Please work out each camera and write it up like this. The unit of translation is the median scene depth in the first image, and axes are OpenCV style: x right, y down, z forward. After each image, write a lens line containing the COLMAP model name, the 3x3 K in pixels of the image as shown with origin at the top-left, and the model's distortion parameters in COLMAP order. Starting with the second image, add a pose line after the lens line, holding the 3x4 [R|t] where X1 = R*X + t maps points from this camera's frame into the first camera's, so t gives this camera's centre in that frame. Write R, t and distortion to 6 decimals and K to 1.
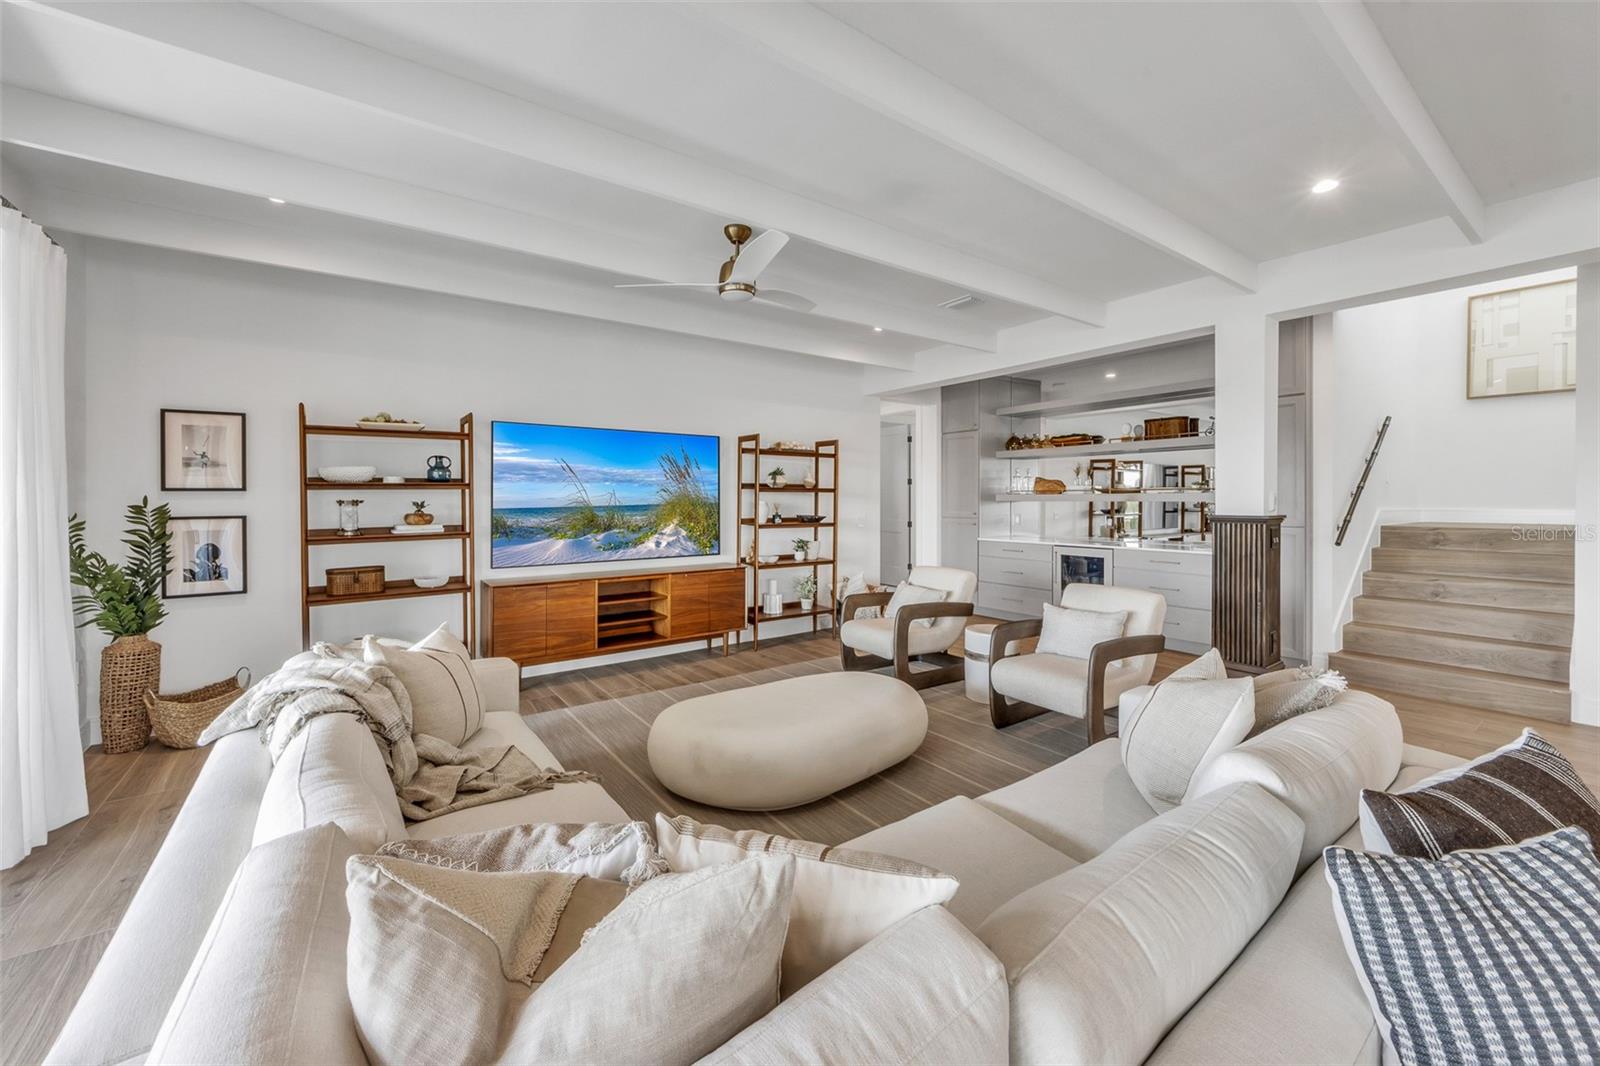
lens RADIAL K [[623.2, 0, 792.1], [0, 623.2, 508.4], [0, 0, 1]] dist [-0.000472, -0.000923]
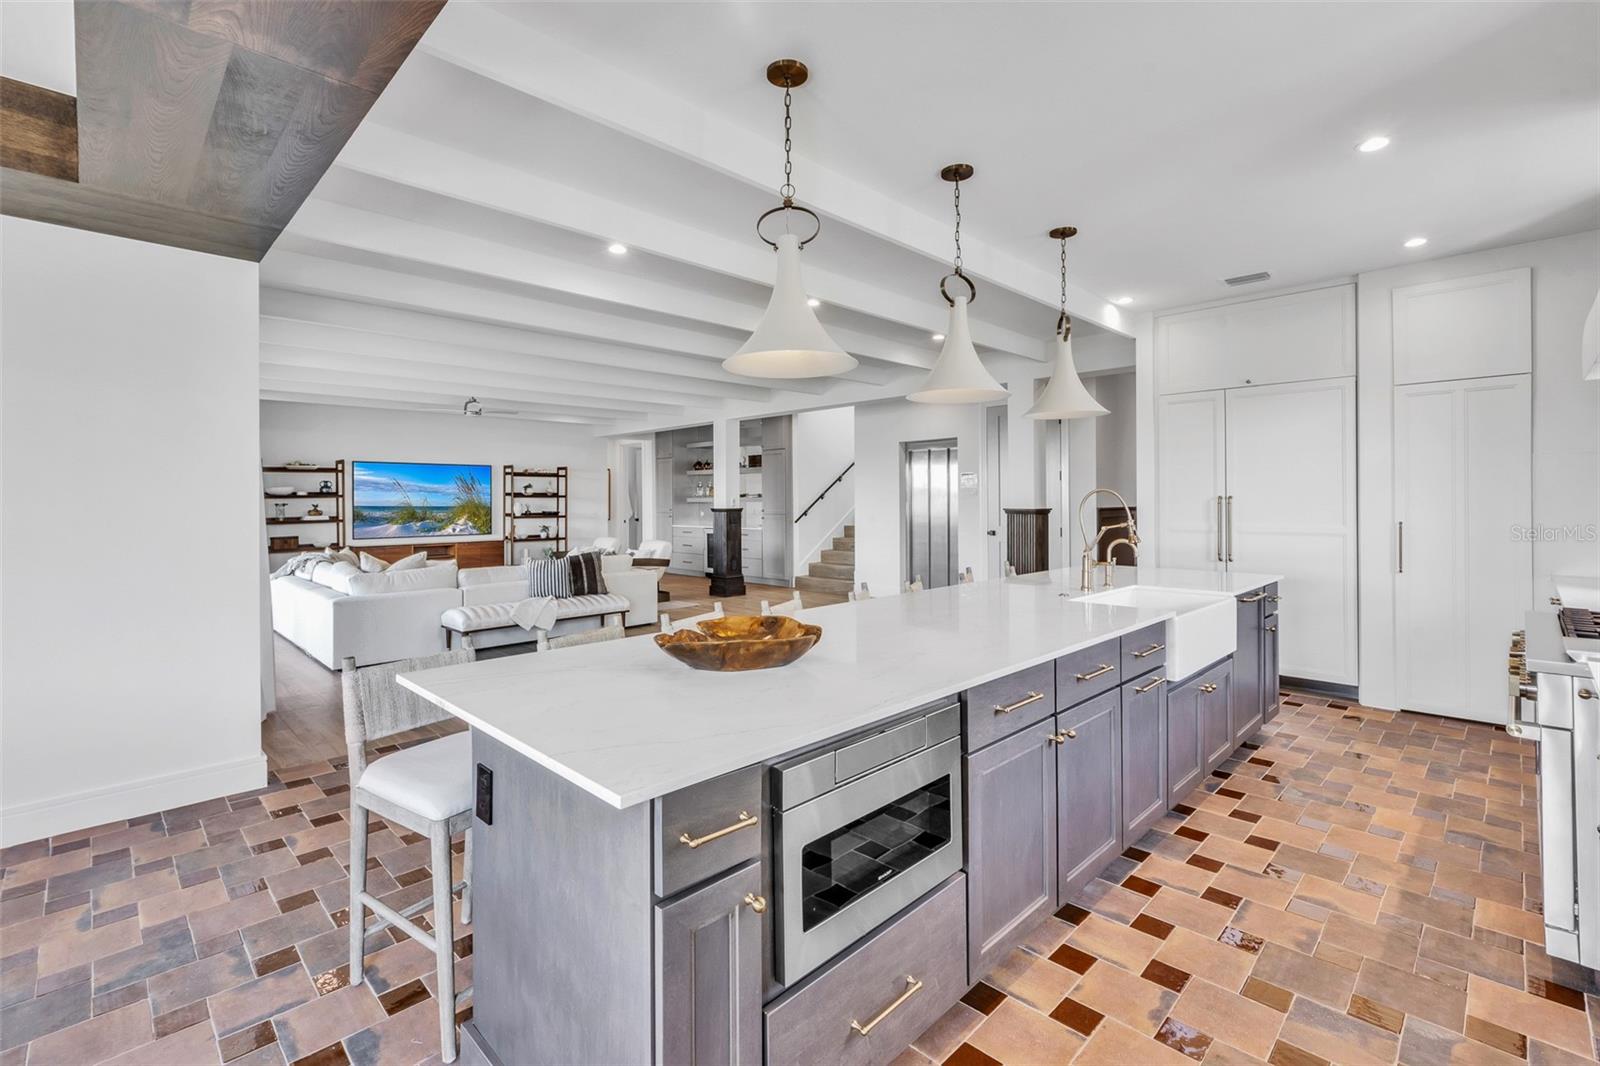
lens RADIAL K [[704.8, 0, 794.5], [0, 704.8, 513.0], [0, 0, 1]] dist [-0.002305, -0.000210]
pose [[0.988566, -0.006604, 0.150646, 0.528068], [0.005954, 0.999971, 0.004765, 0.014194], [-0.150673, -0.003814, 0.988576, -1.337085]]
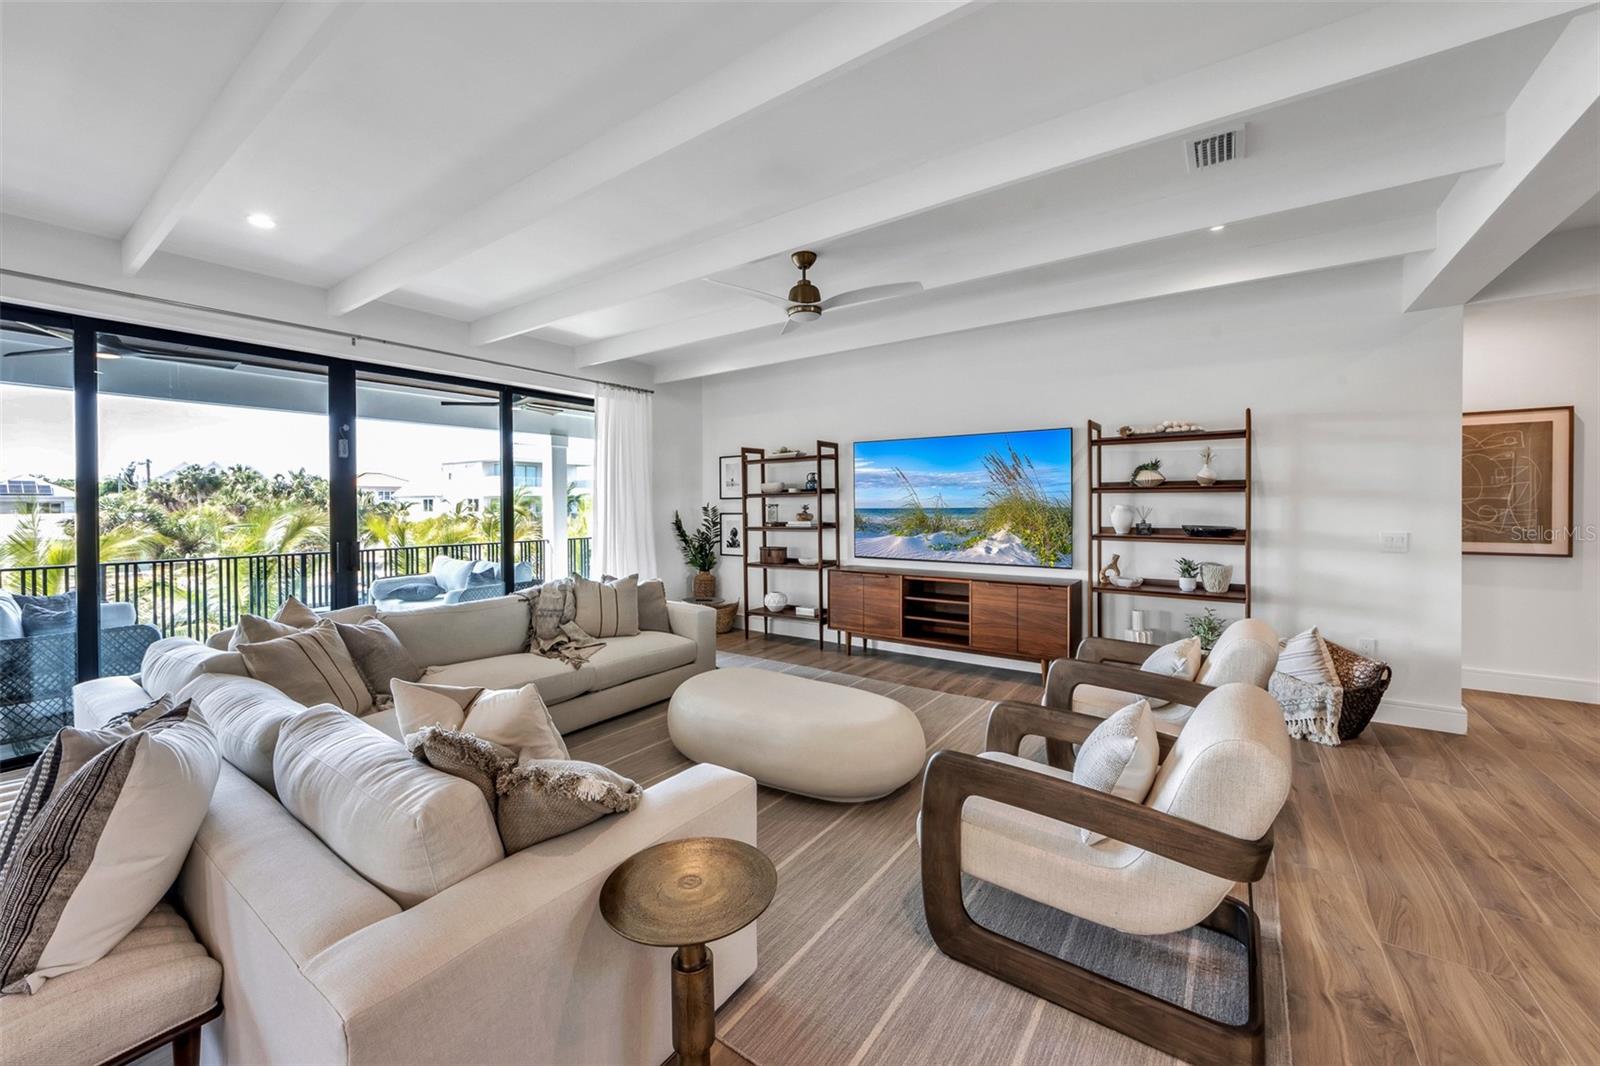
lens RADIAL K [[617.2, 0, 791.6], [0, 617.2, 513.7], [0, 0, 1]] dist [-0.004301, -0.000537]
pose [[0.313178, 0.016743, -0.949547, 0.690399], [-0.009527, 0.999850, 0.014488, -0.009628], [0.949647, 0.004509, 0.313291, 0.486377]]
